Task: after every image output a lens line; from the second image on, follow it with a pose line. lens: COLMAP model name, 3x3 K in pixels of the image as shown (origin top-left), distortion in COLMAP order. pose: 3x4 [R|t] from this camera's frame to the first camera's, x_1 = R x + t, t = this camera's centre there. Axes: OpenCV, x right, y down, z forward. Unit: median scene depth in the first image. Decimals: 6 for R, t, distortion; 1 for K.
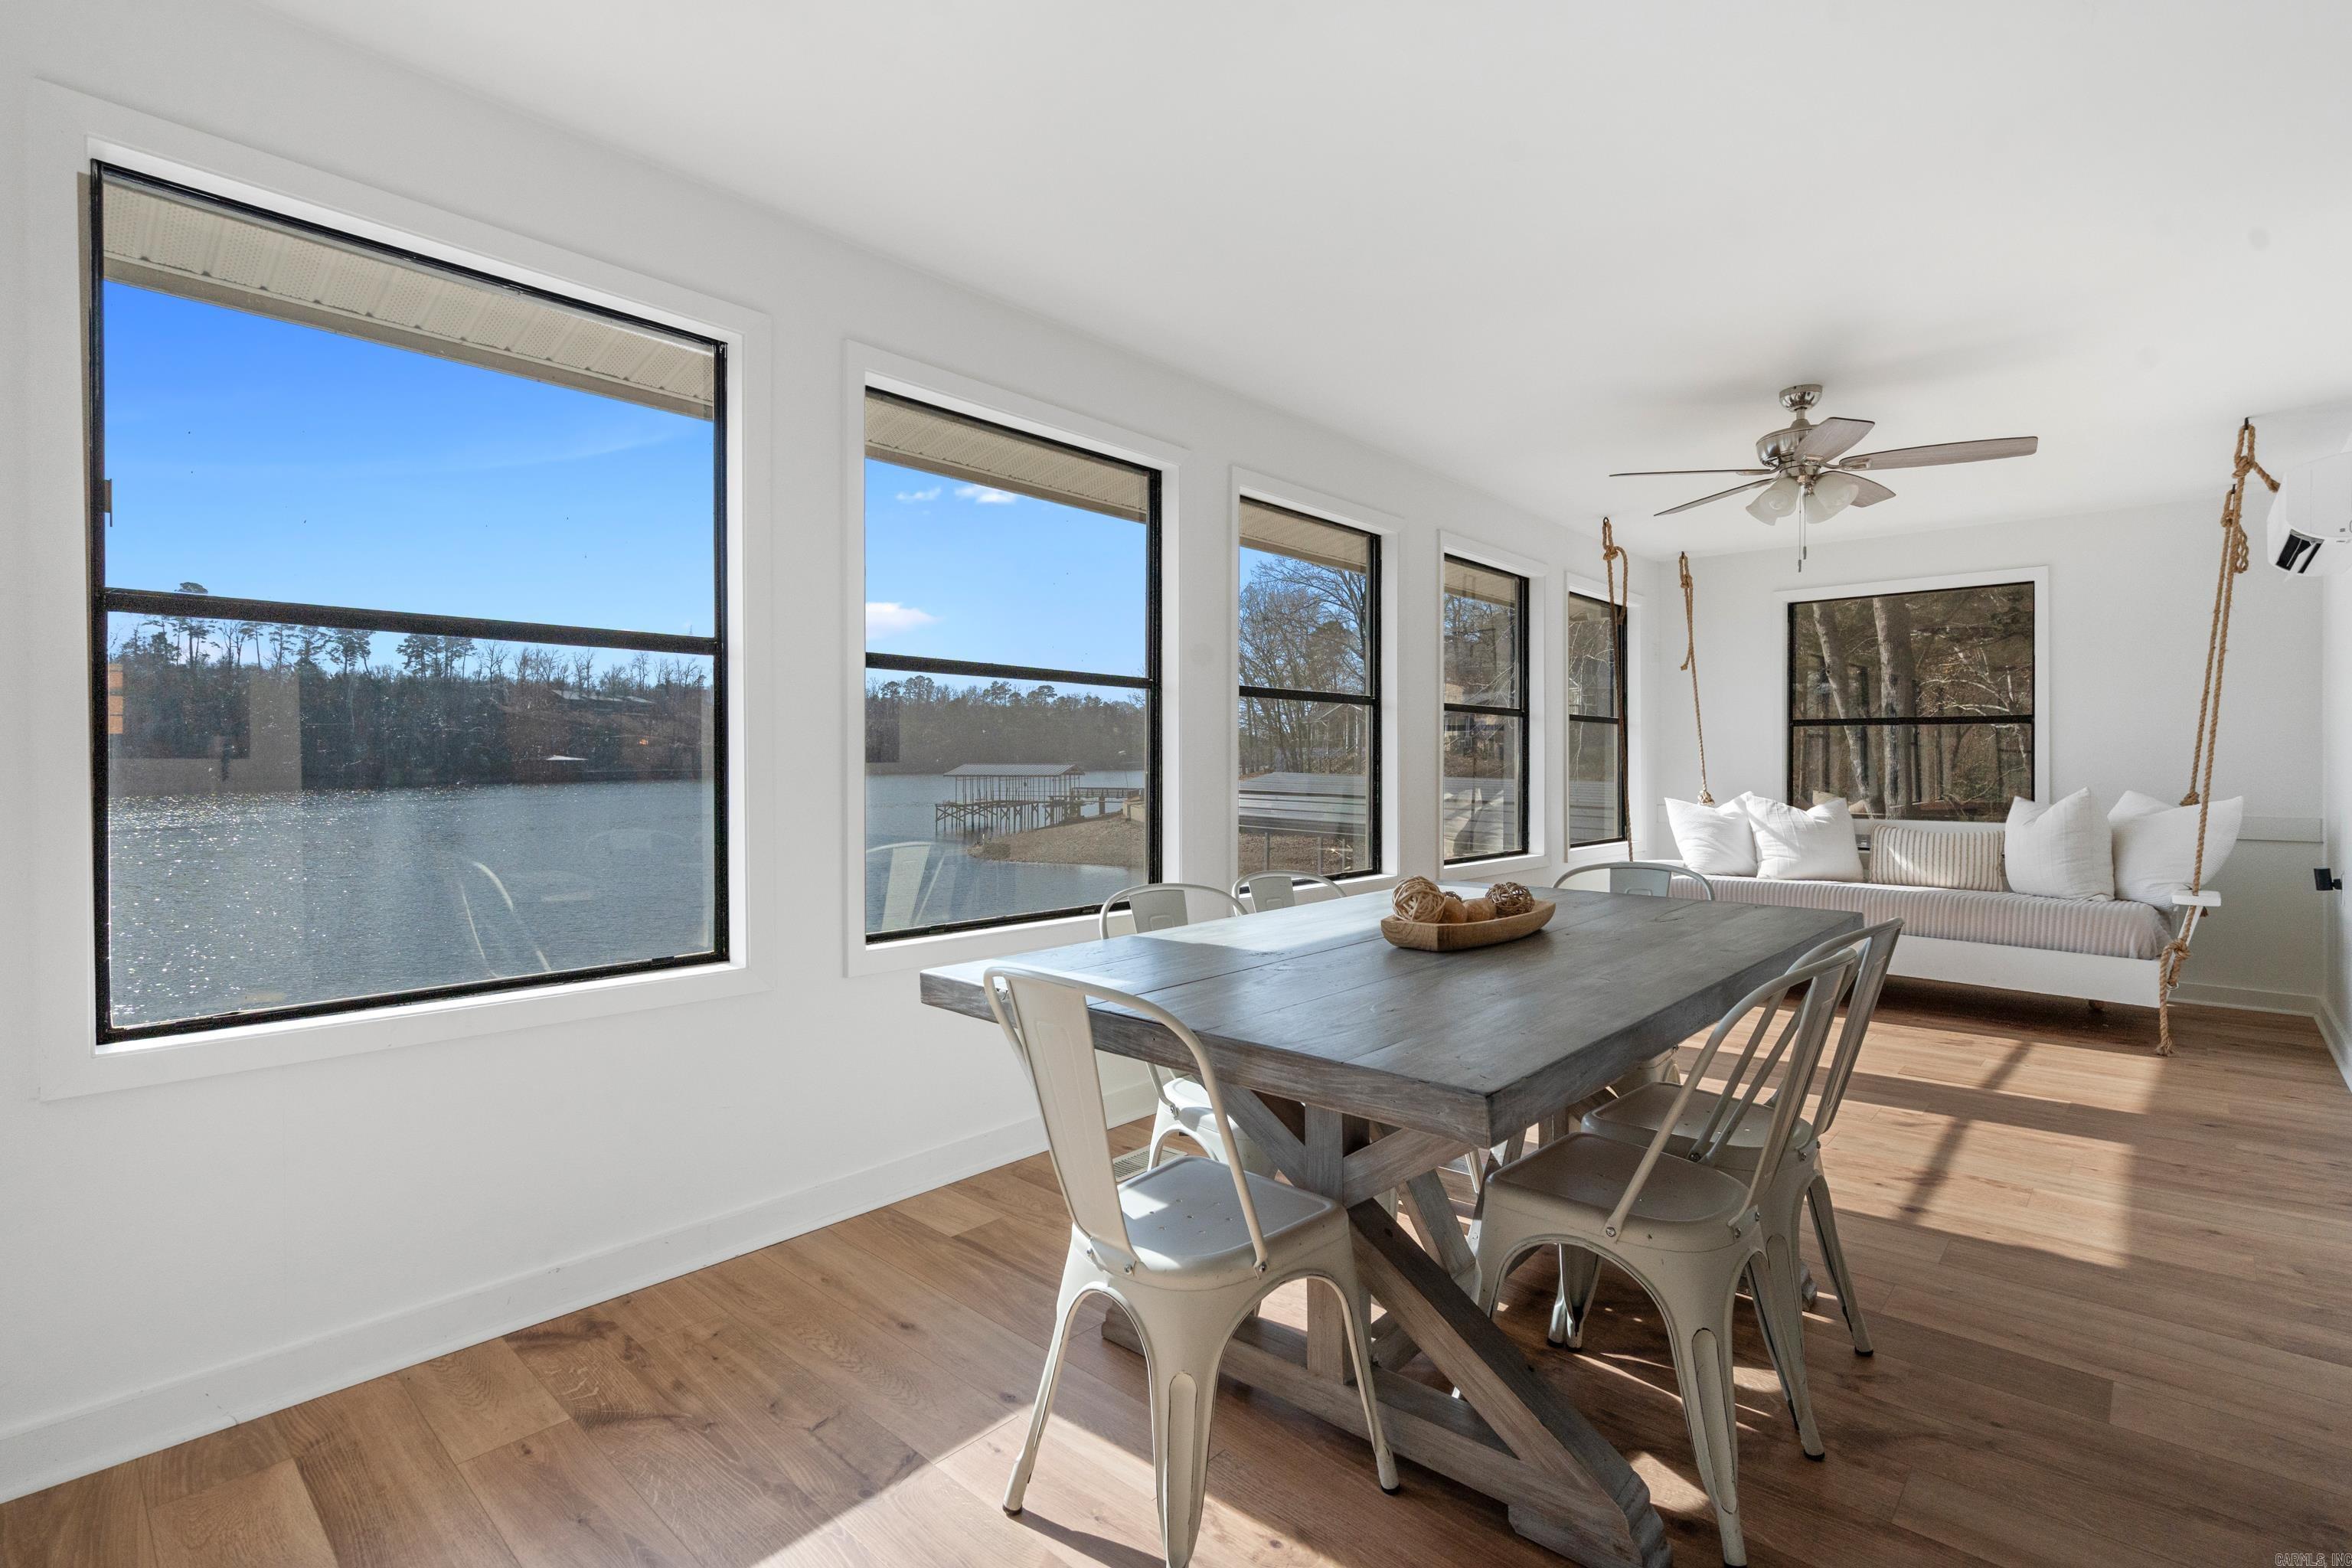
lens RADIAL K [[1074.8, 0, 1170.5], [0, 1074.8, 777.0], [0, 0, 1]] dist [-0.006745, 0.002742]
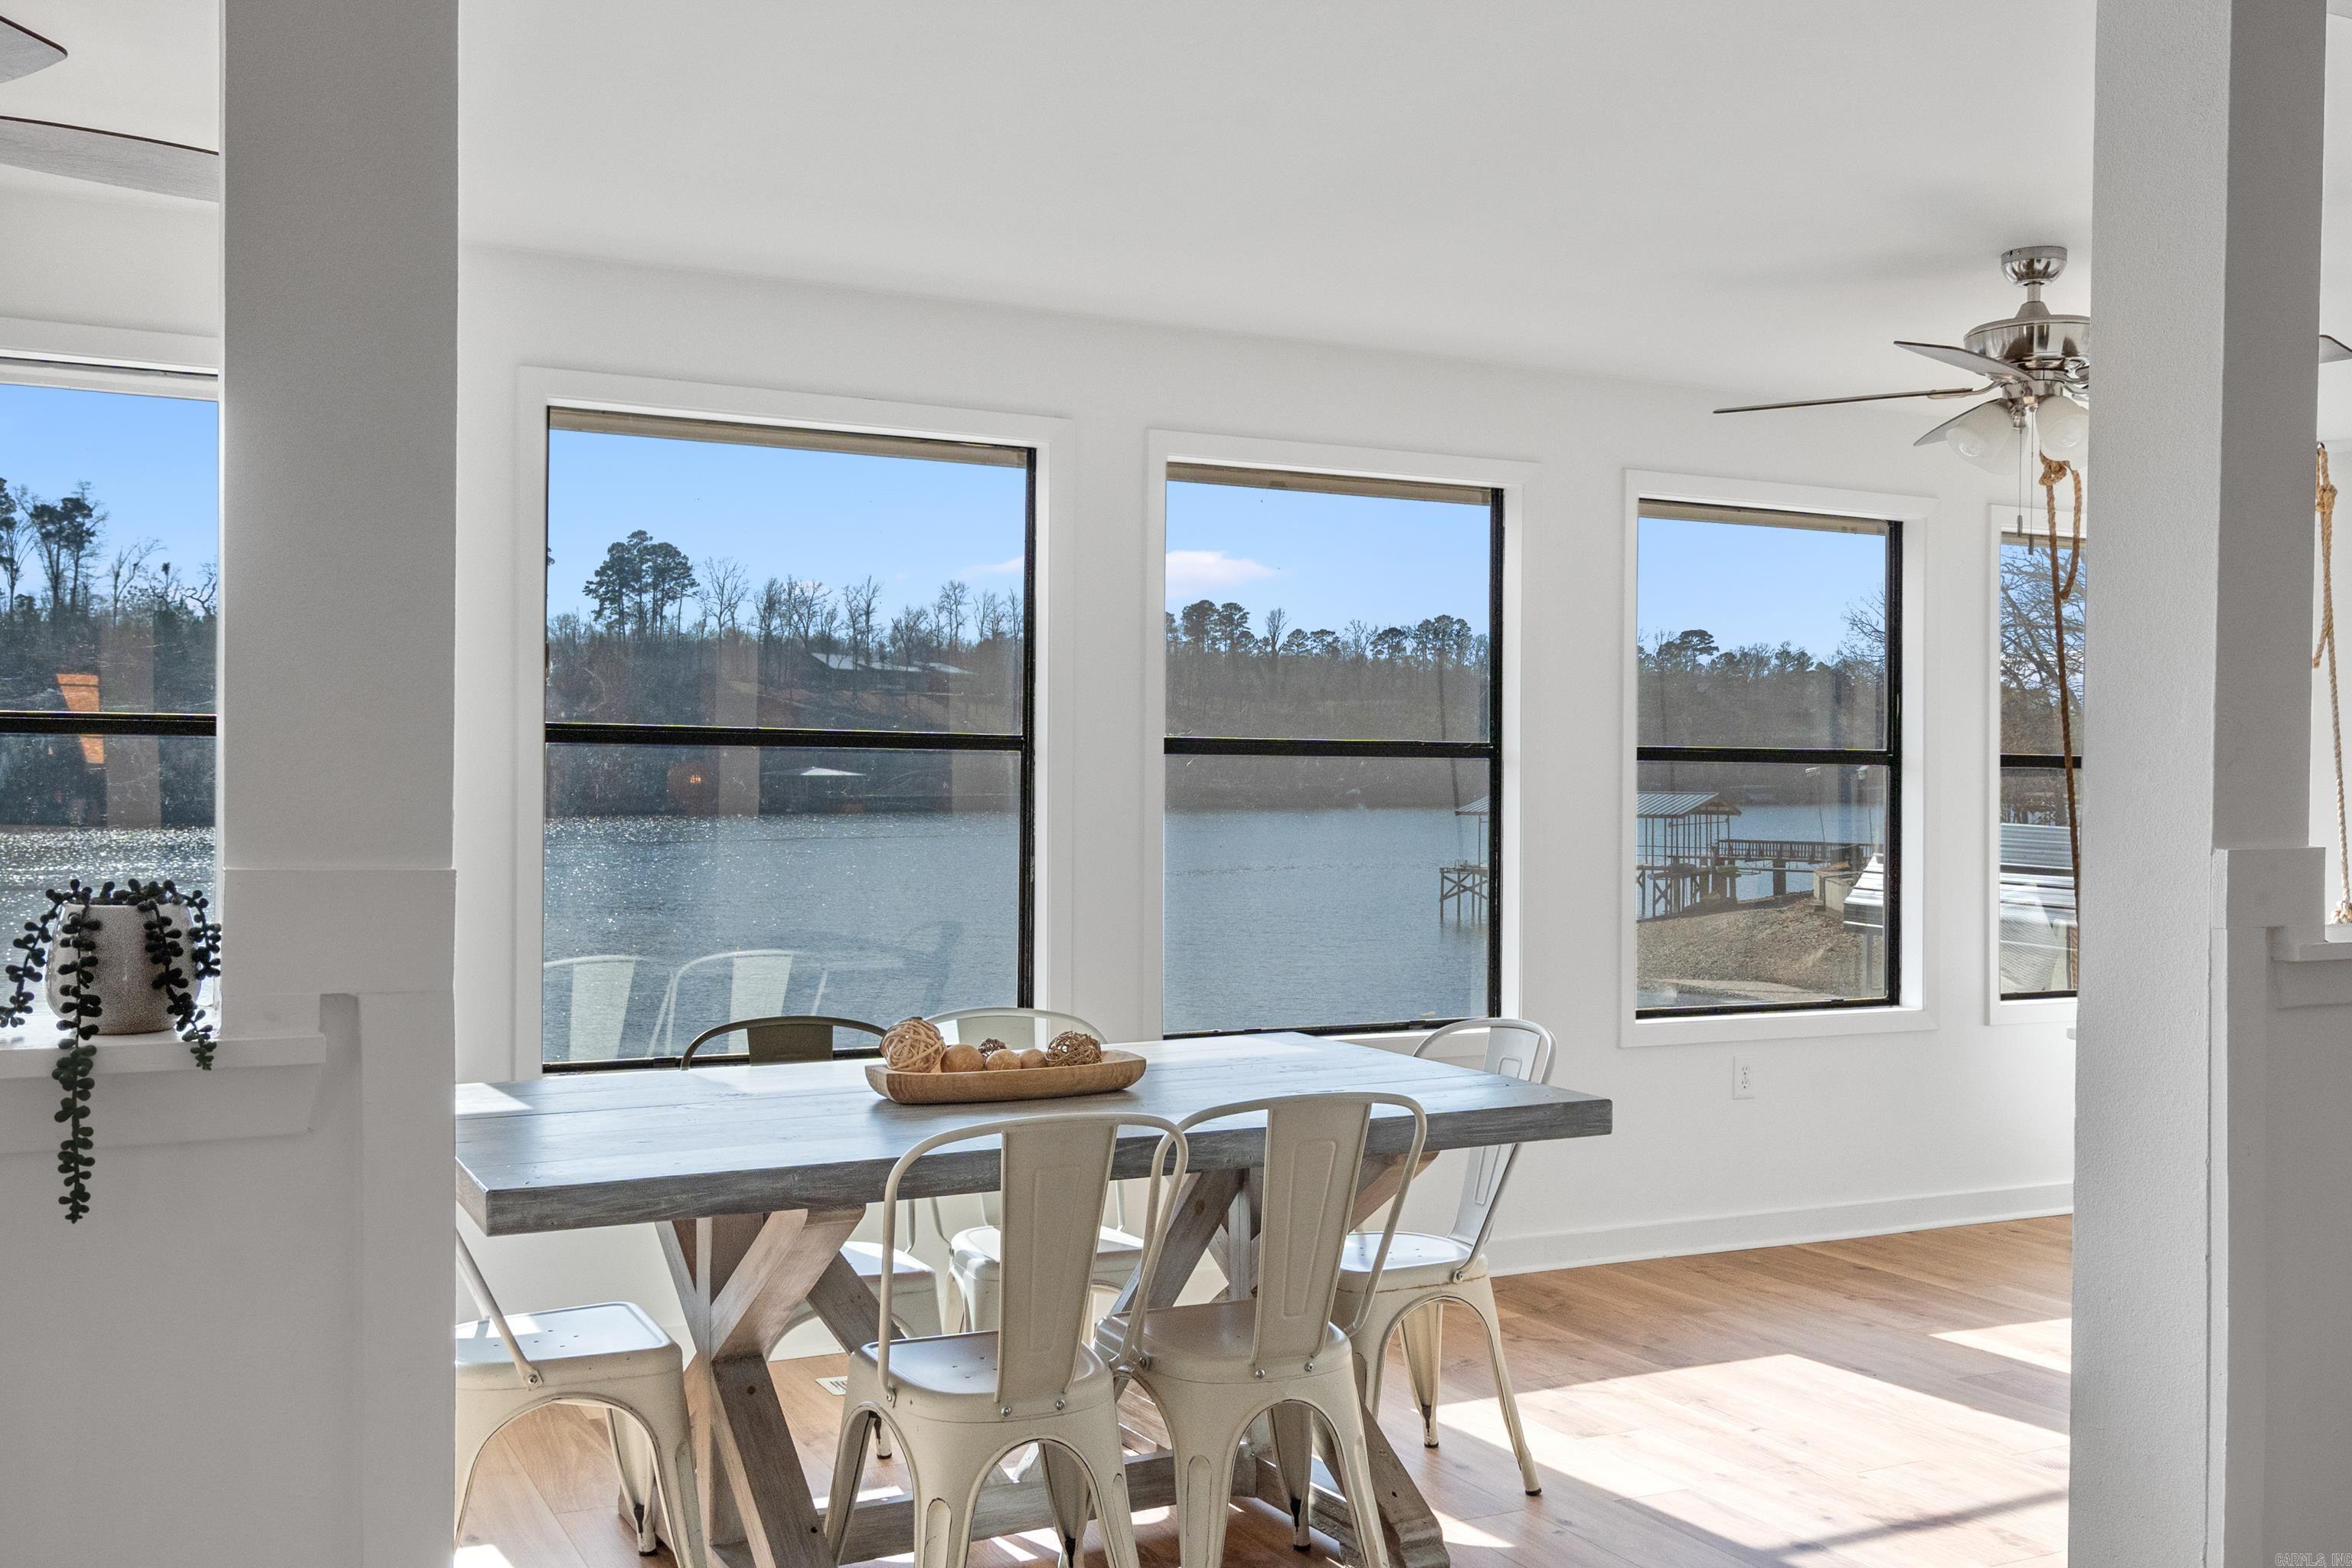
lens RADIAL K [[2144.4, 0, 1176.8], [0, 2144.4, 772.0], [0, 0, 1]] dist [-0.004807, 0.000000]
pose [[0.936908, 0.005775, -0.349529, 0.034026], [-0.012537, 0.999775, -0.017087, -0.002477], [0.349352, 0.020391, 0.936770, -0.017990]]
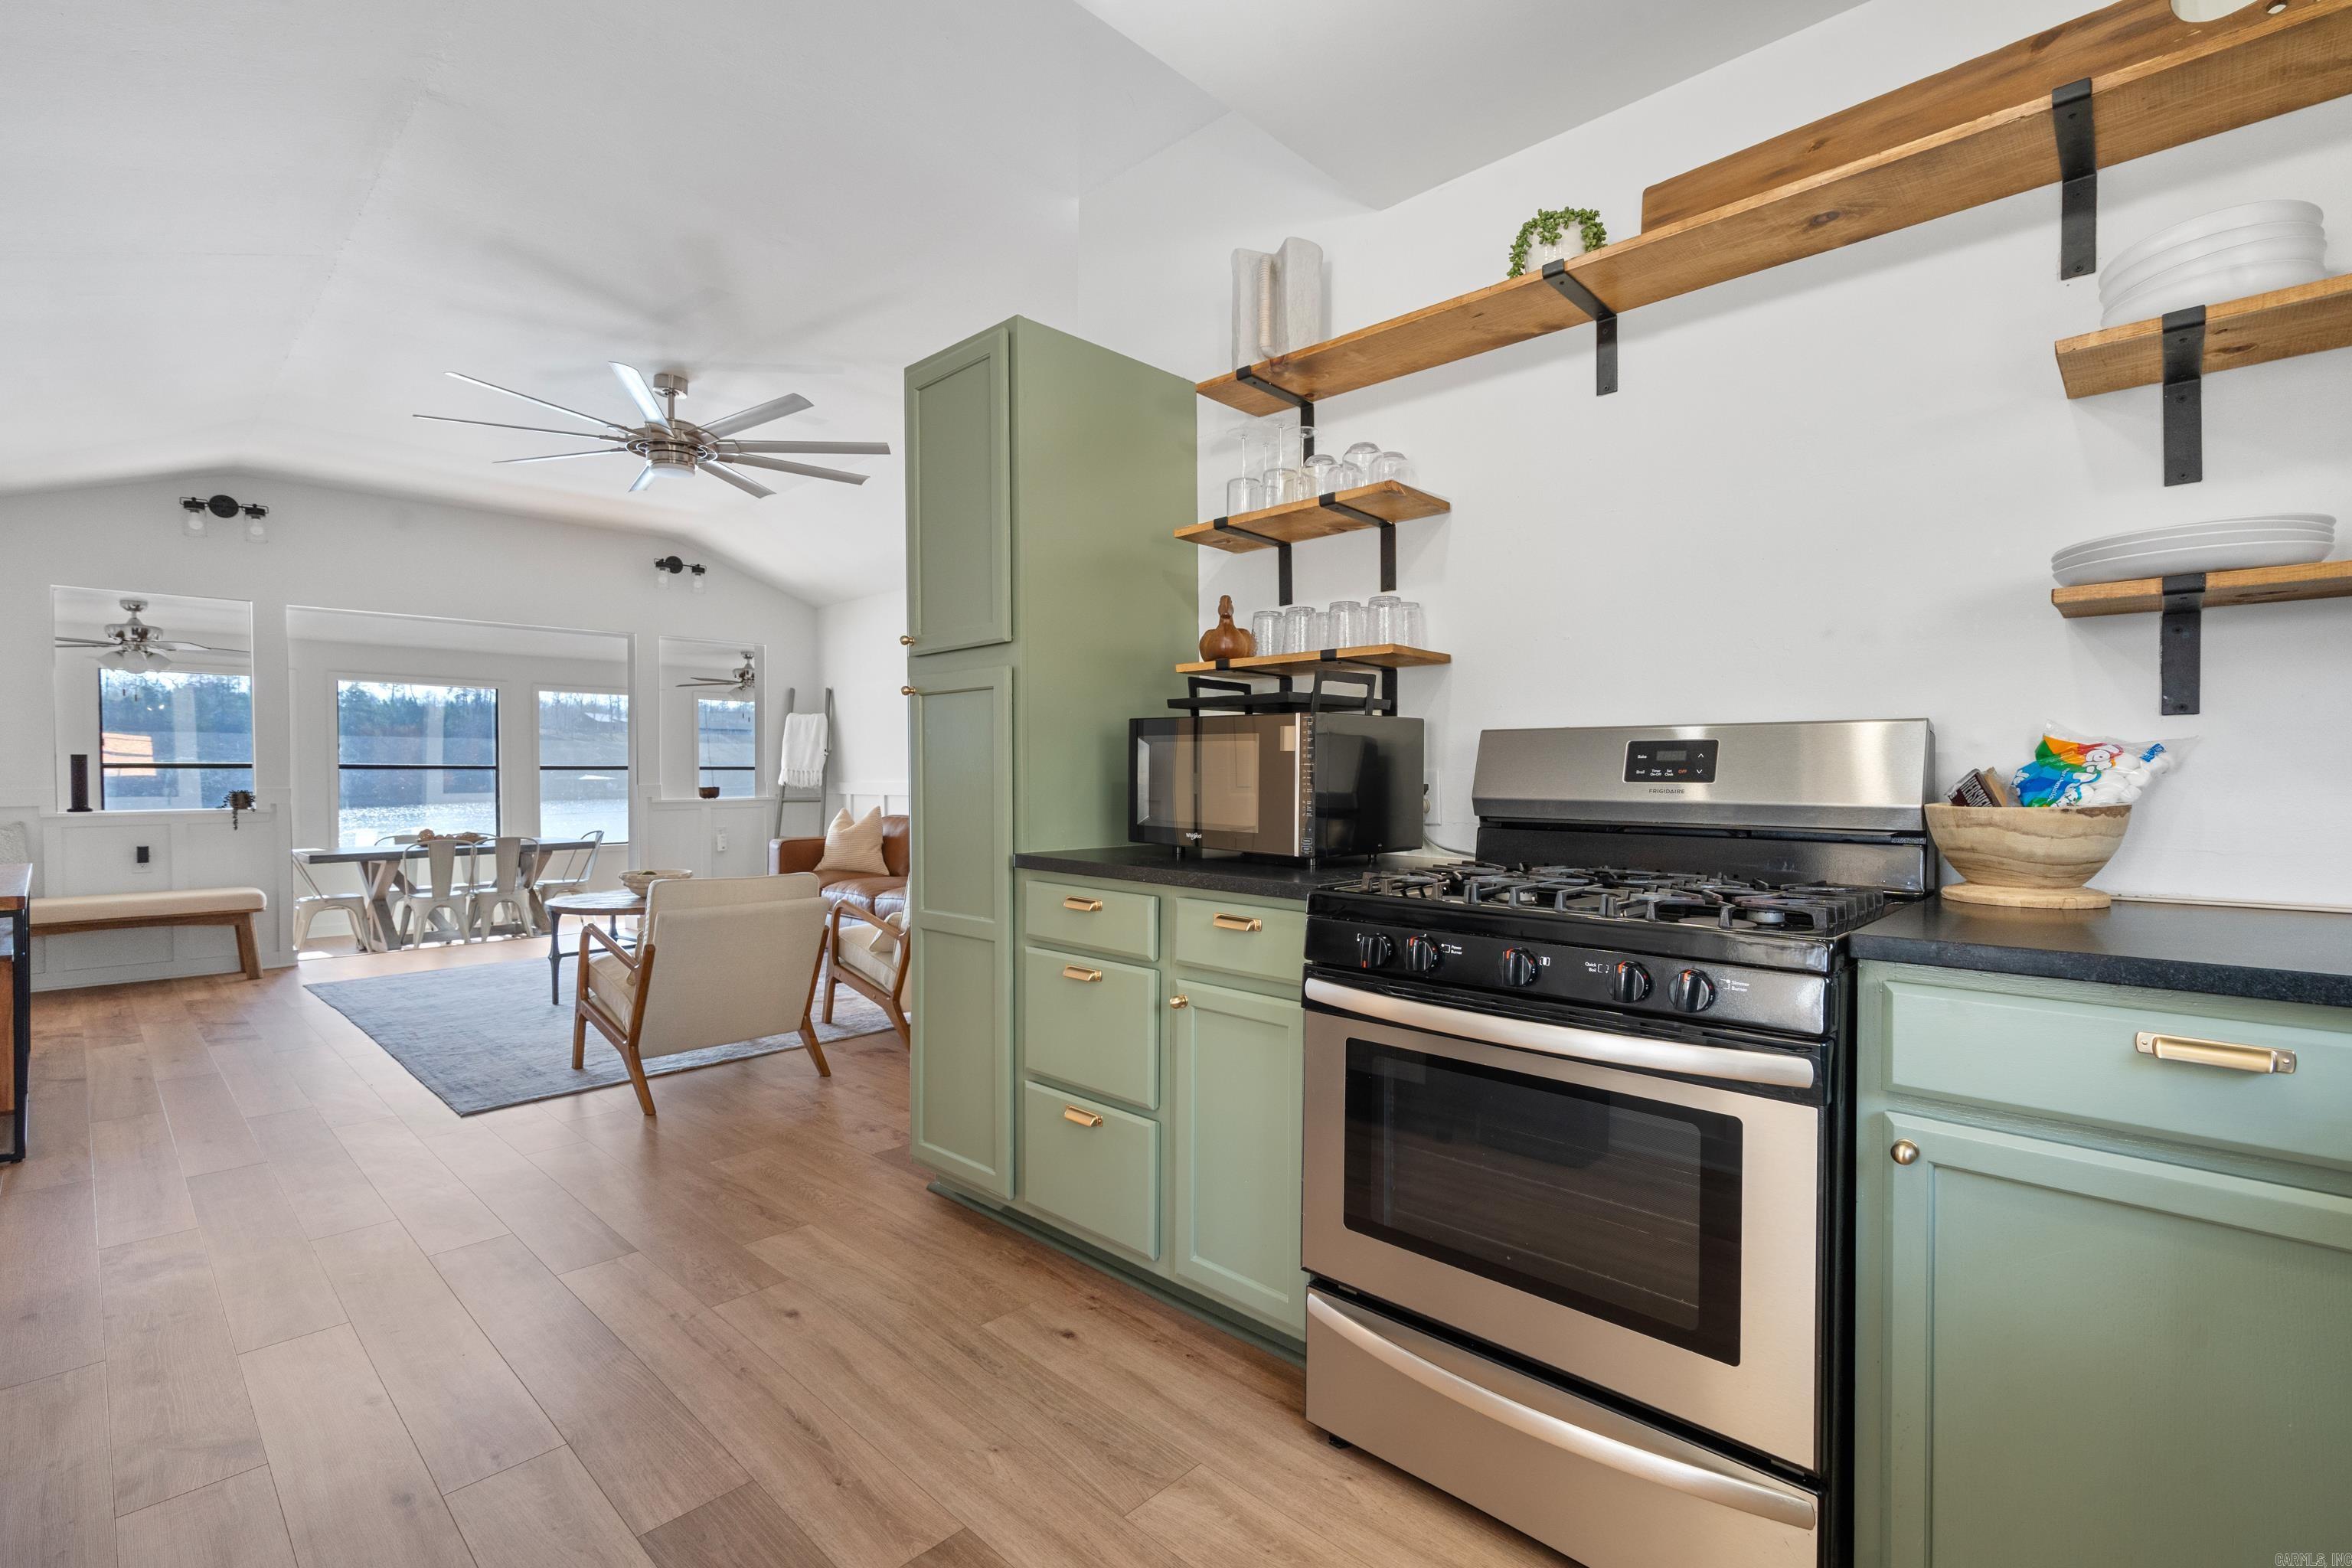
lens RADIAL K [[1074.8, 0, 1186.3], [0, 1074.8, 789.4], [0, 0, 1]] dist [-0.006745, 0.002742]
pose [[0.999610, -0.007096, -0.026998, 0.104435], [0.007045, 0.999973, -0.001982, -0.000781], [0.027011, 0.001791, 0.999634, -0.095913]]
